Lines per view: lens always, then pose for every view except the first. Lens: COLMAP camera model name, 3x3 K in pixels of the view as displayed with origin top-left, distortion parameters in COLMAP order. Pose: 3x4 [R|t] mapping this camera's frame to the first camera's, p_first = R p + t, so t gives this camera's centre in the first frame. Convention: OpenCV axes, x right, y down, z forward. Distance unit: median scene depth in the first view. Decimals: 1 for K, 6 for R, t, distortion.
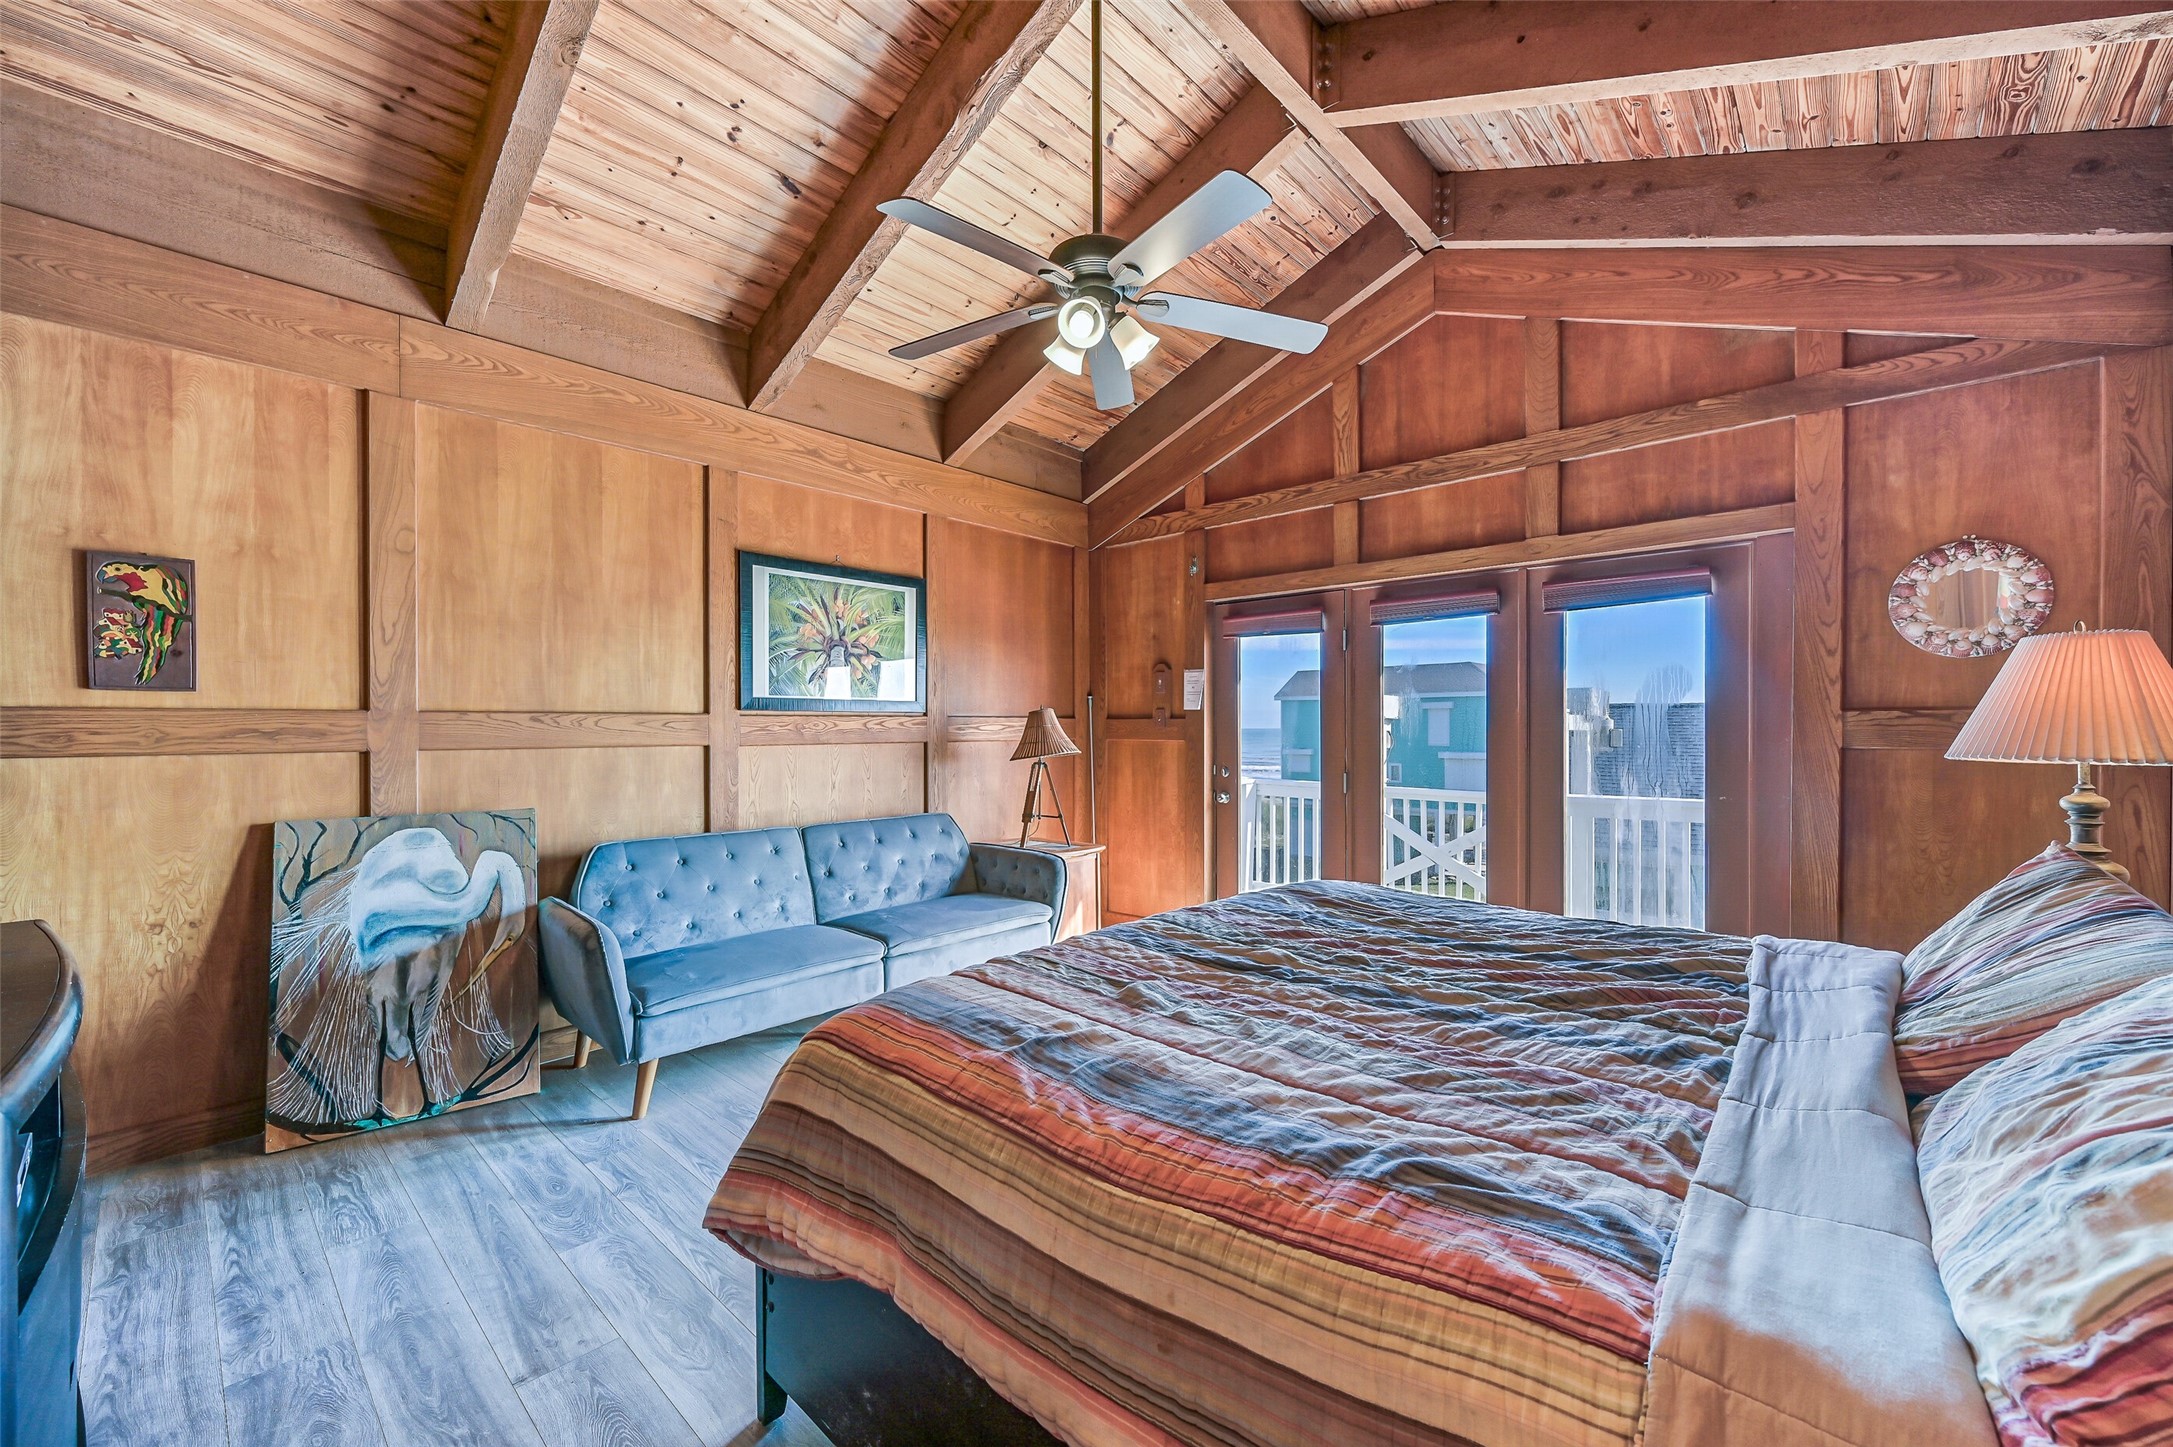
lens RADIAL K [[864.0, 0, 1093.9], [0, 864.0, 738.5], [0, 0, 1]] dist [0.000554, 0.000523]
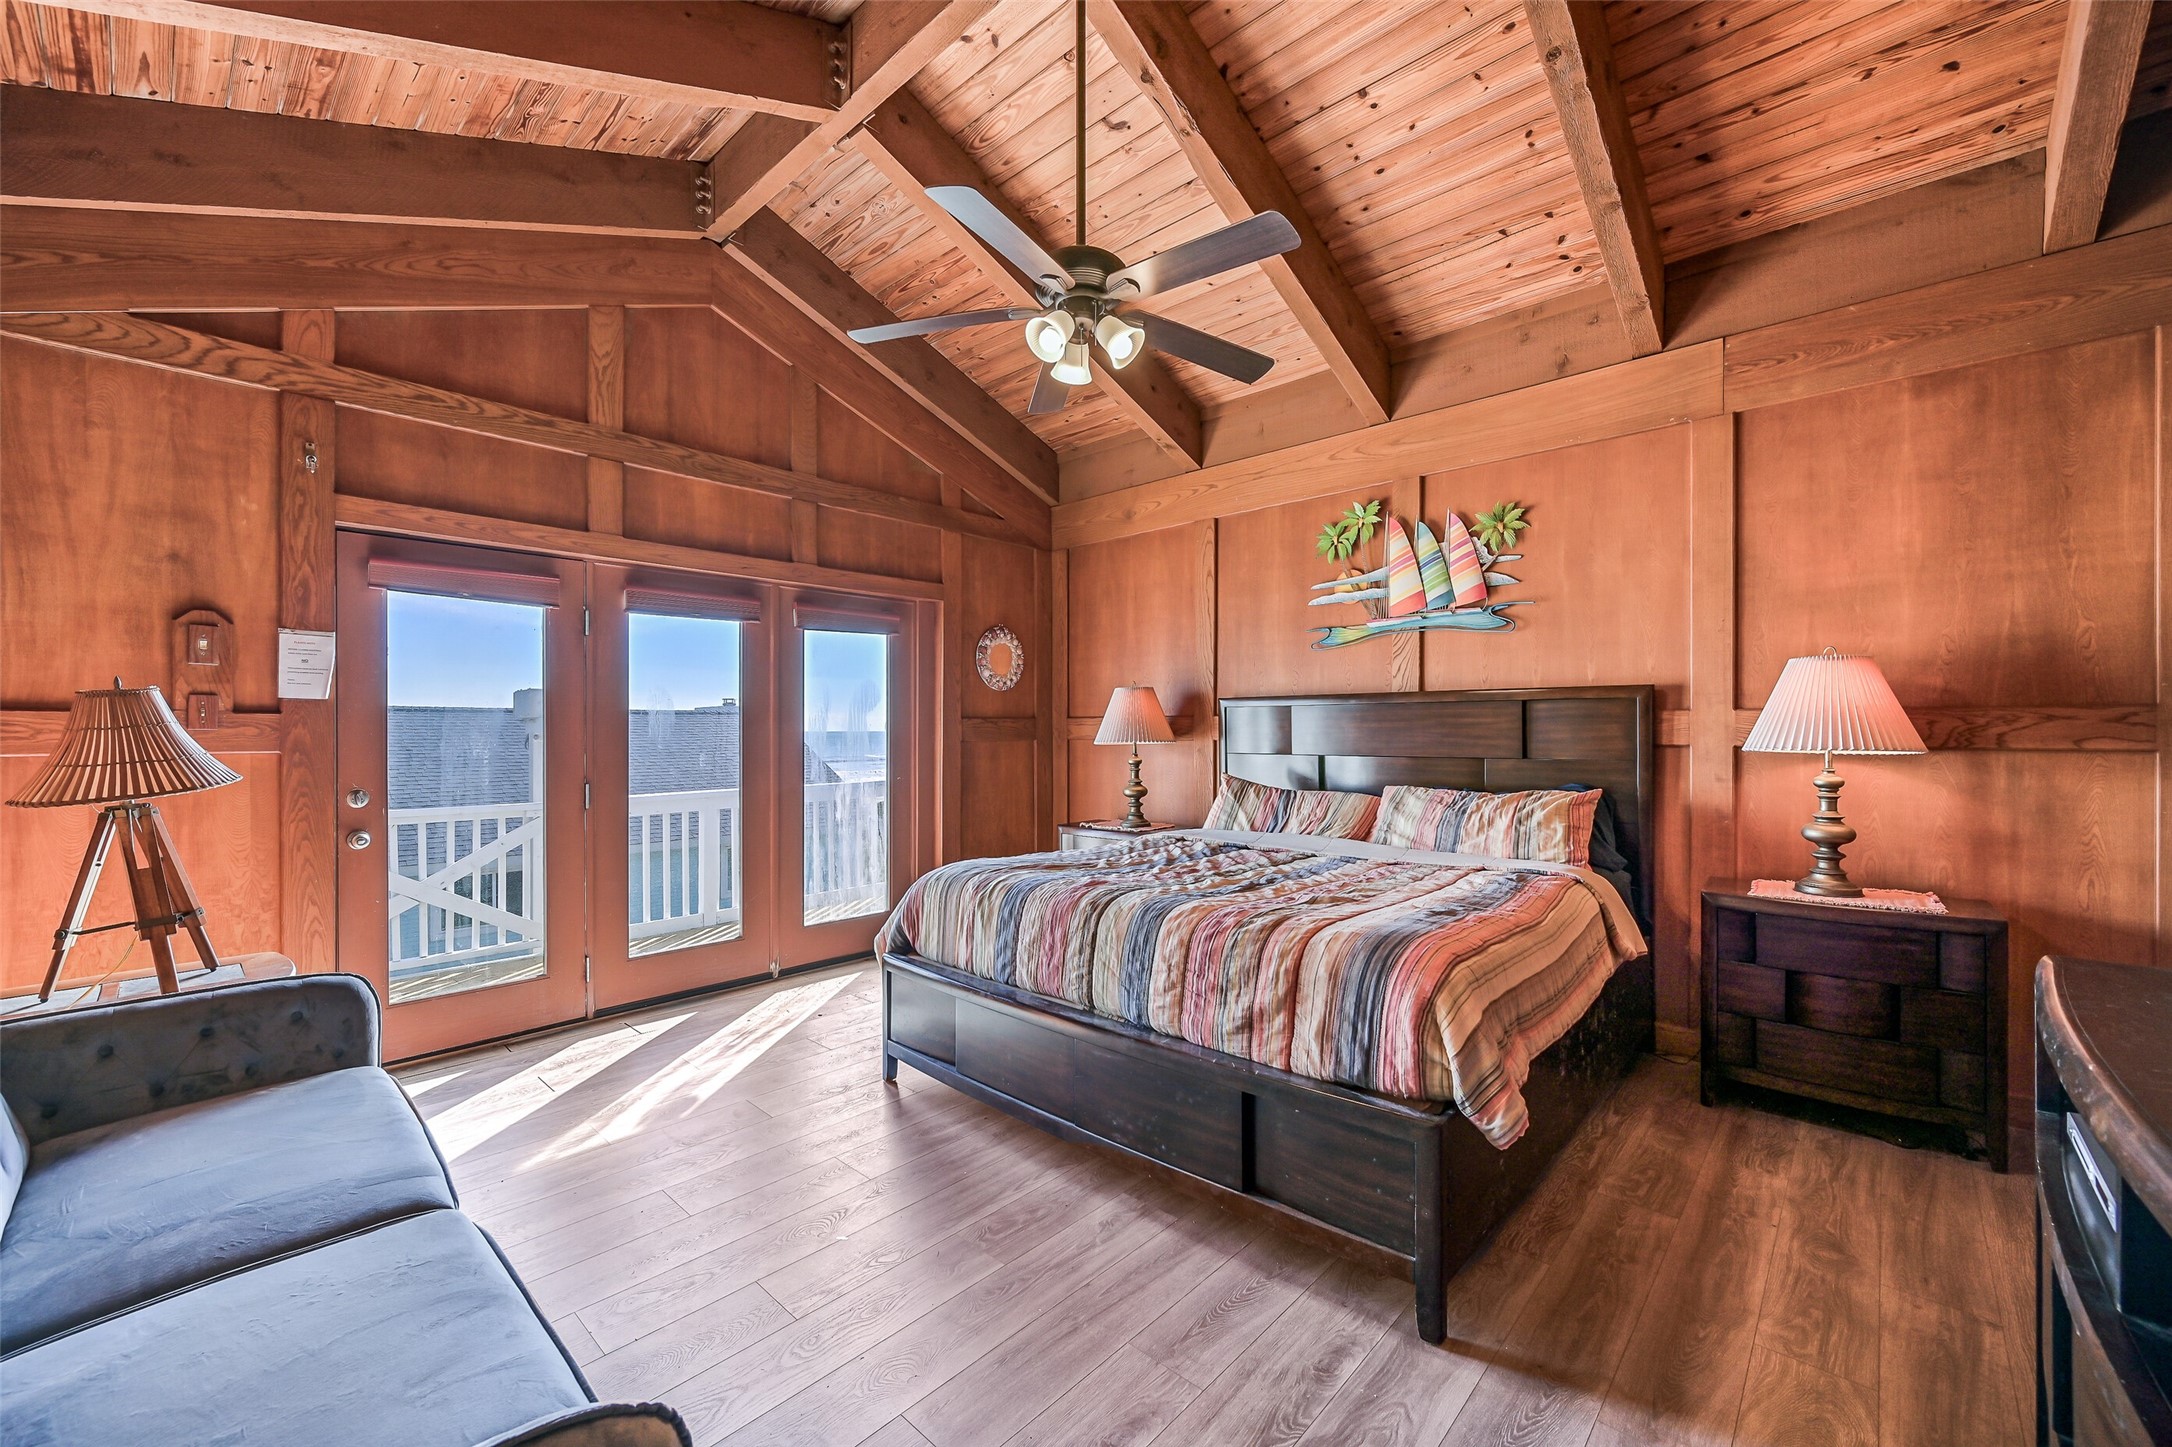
lens RADIAL K [[863.6, 0, 1093.7], [0, 863.6, 717.0], [0, 0, 1]] dist [0.000554, 0.000523]
pose [[-0.003587, 0.008915, 0.999954, -0.541118], [0.009042, 0.999920, -0.008882, -0.012149], [-0.999953, 0.009010, -0.003667, 0.527952]]
